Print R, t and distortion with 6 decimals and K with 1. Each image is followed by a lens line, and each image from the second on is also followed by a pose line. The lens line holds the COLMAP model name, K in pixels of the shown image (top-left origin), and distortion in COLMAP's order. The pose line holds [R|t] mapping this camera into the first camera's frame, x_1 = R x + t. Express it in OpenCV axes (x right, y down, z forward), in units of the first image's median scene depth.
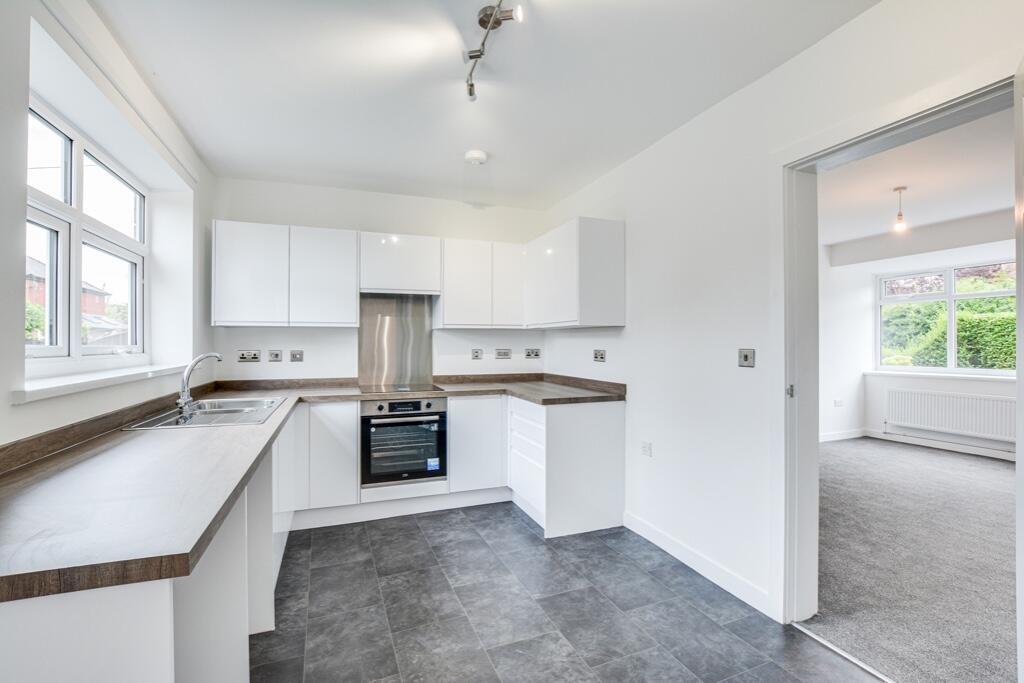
lens RADIAL K [[463.0, 0, 514.3], [0, 463.0, 342.0], [0, 0, 1]] dist [-0.030378, 0.004657]
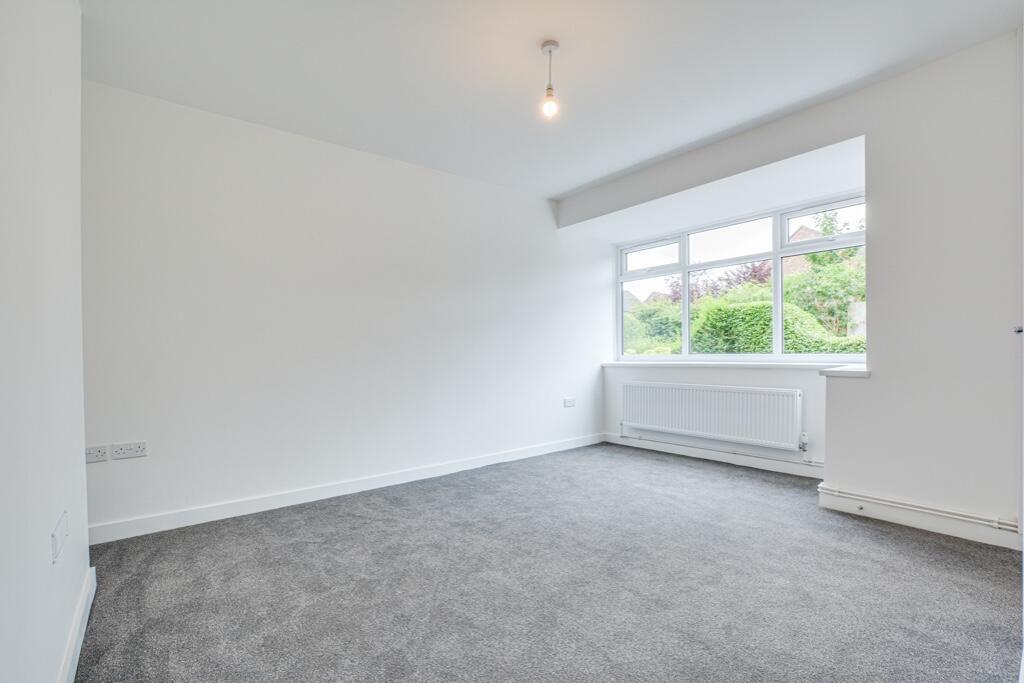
lens RADIAL K [[463.0, 0, 517.1], [0, 463.0, 361.9], [0, 0, 1]] dist [-0.030378, 0.004657]
pose [[0.954649, -0.018205, 0.297177, 0.376931], [0.011429, 0.999634, 0.024522, 0.041215], [-0.297514, -0.020014, 0.954508, 0.256321]]
